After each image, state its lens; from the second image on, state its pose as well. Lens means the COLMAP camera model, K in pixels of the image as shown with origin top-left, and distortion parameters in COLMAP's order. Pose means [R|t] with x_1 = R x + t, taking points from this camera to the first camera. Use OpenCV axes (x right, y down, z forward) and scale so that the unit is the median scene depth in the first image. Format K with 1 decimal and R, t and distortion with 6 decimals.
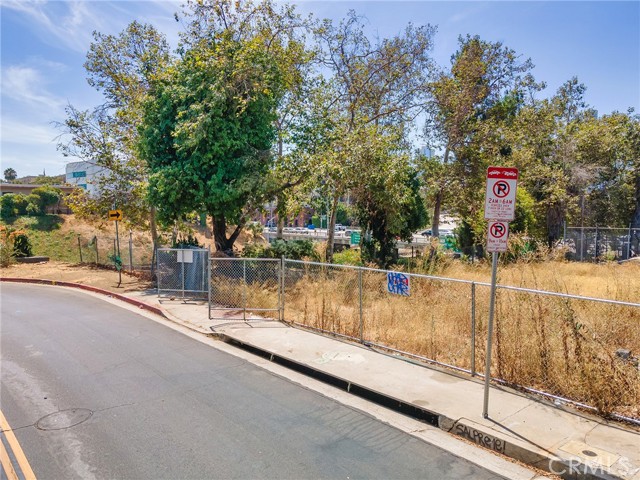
lens RADIAL K [[466.8, 0, 319.6], [0, 466.8, 240.8], [0, 0, 1]] dist [0.030784, 0.014811]
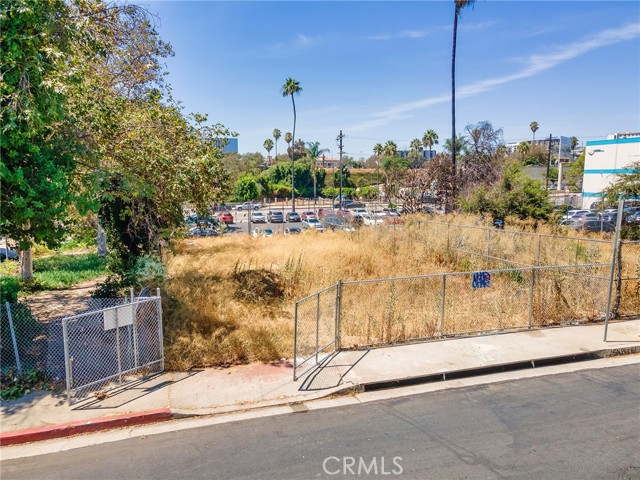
lens RADIAL K [[466.8, 0, 316.8], [0, 466.8, 239.5], [0, 0, 1]] dist [0.030784, 0.014811]
pose [[0.427537, -0.129526, 0.894670, -0.634156], [0.063505, 0.991540, 0.113203, -0.105265], [-0.901764, 0.008418, 0.432146, 0.464082]]
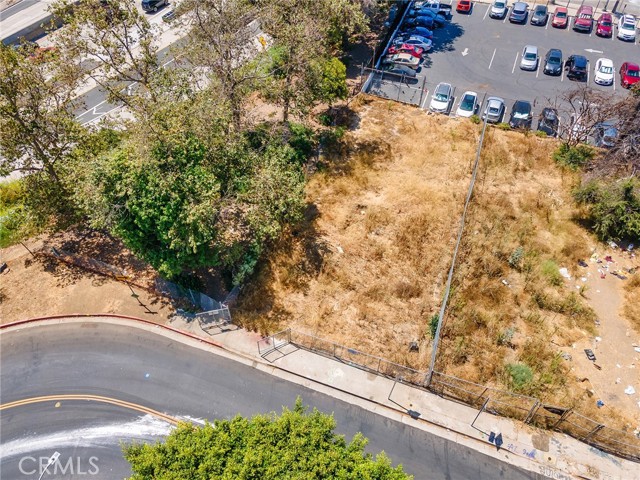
lens RADIAL K [[466.8, 0, 315.6], [0, 466.8, 238.9], [0, 0, 1]] dist [0.030784, 0.014811]
pose [[0.880538, -0.360450, 0.307779, -0.357034], [0.022577, 0.680516, 0.732385, -1.342201], [-0.473437, -0.637944, 0.607358, -0.098850]]
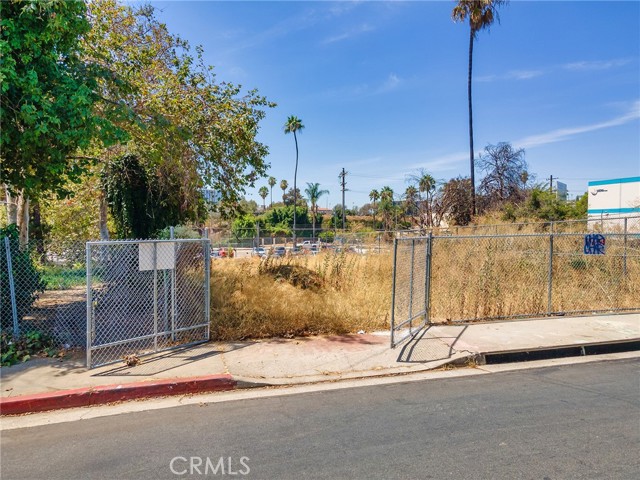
lens RADIAL K [[466.8, 0, 315.4], [0, 466.8, 239.7], [0, 0, 1]] dist [0.030784, 0.014811]
pose [[0.412171, -0.027401, 0.910694, -0.566786], [0.058004, 0.998309, 0.003786, 0.022448], [-0.909258, 0.051263, 0.413063, 0.616181]]
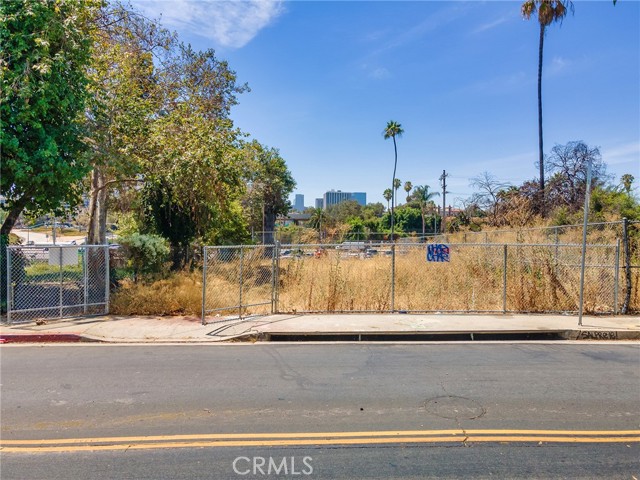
lens RADIAL K [[466.8, 0, 316.5], [0, 466.8, 242.0], [0, 0, 1]] dist [0.030784, 0.014811]
pose [[0.655913, -0.023469, 0.754471, -0.509583], [0.047579, 0.998814, -0.010294, 0.033050], [-0.753335, 0.042649, 0.656252, 0.245676]]
